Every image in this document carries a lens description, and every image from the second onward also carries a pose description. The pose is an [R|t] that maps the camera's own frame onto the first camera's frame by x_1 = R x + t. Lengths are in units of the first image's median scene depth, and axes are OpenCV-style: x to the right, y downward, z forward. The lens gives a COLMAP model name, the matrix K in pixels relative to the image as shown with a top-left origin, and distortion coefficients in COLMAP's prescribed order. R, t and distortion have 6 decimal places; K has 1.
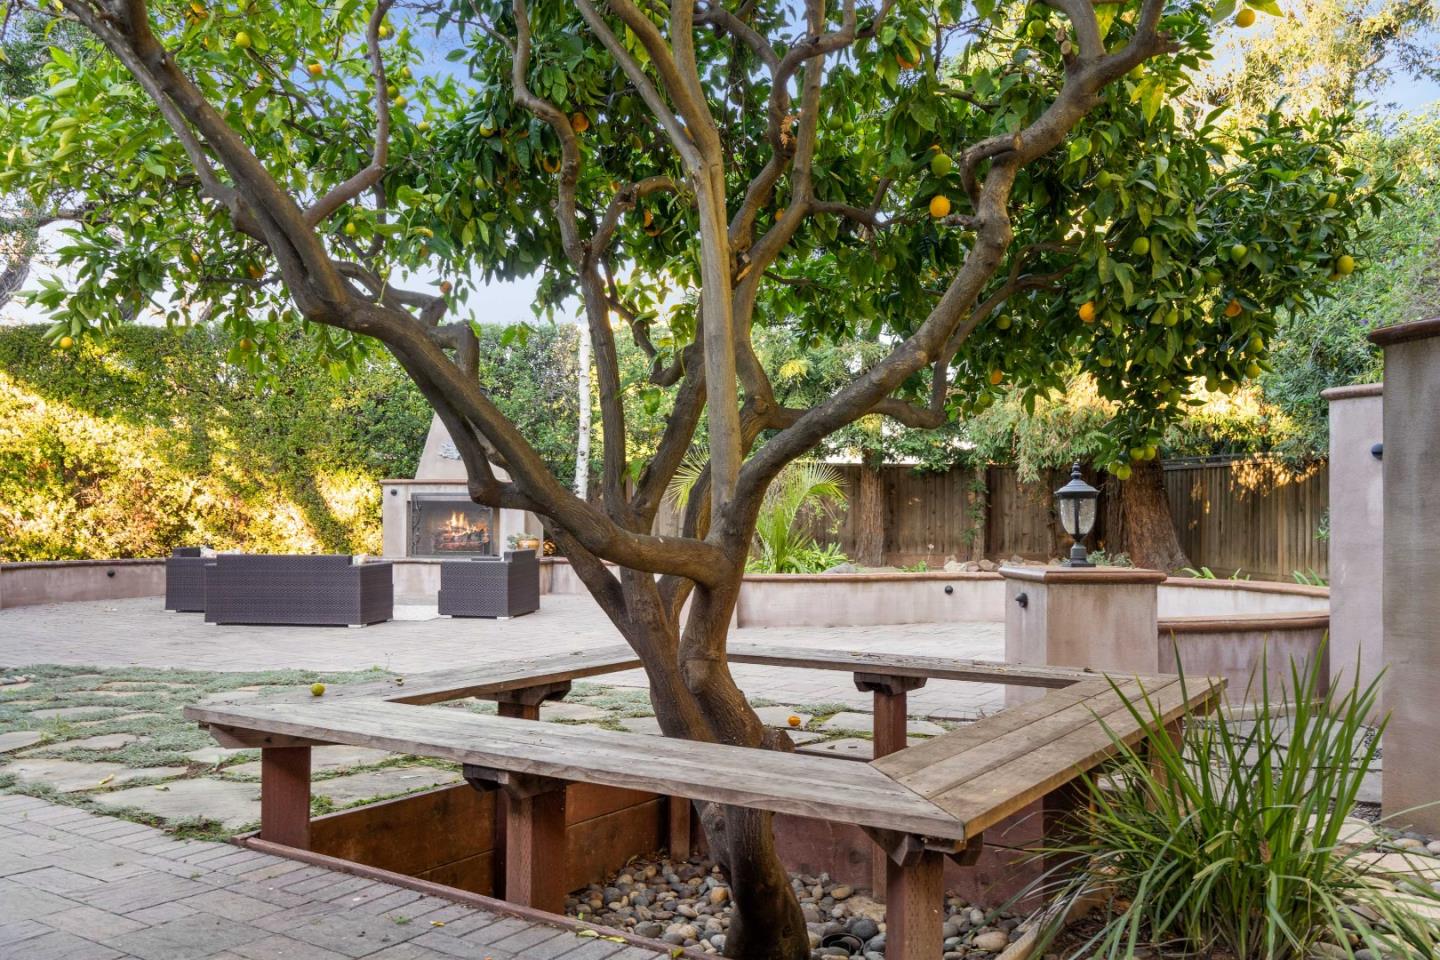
lens RADIAL K [[1242.0, 0, 720.0], [0, 1242.0, 480.0], [0, 0, 1]] dist [0.000800, 0.000531]
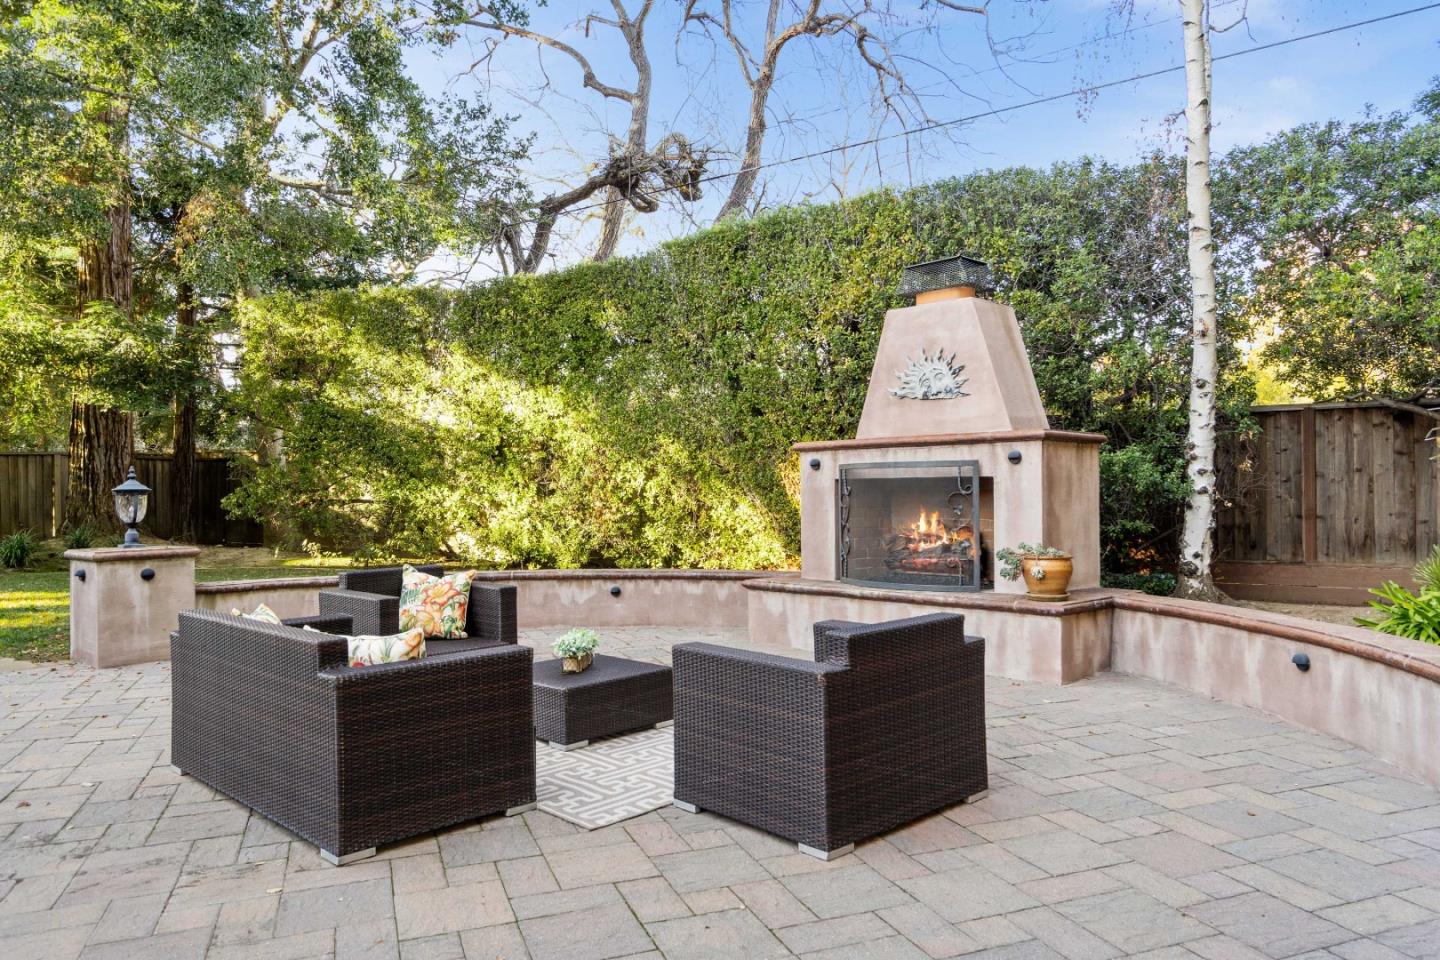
lens RADIAL K [[973.3, 0, 721.5], [0, 973.3, 496.9], [0, 0, 1]] dist [0.000318, 0.000021]
pose [[0.812123, -0.008086, -0.583430, -0.035706], [0.025655, 0.999432, 0.021858, 0.012301], [0.582922, -0.032719, 0.811869, 0.546238]]
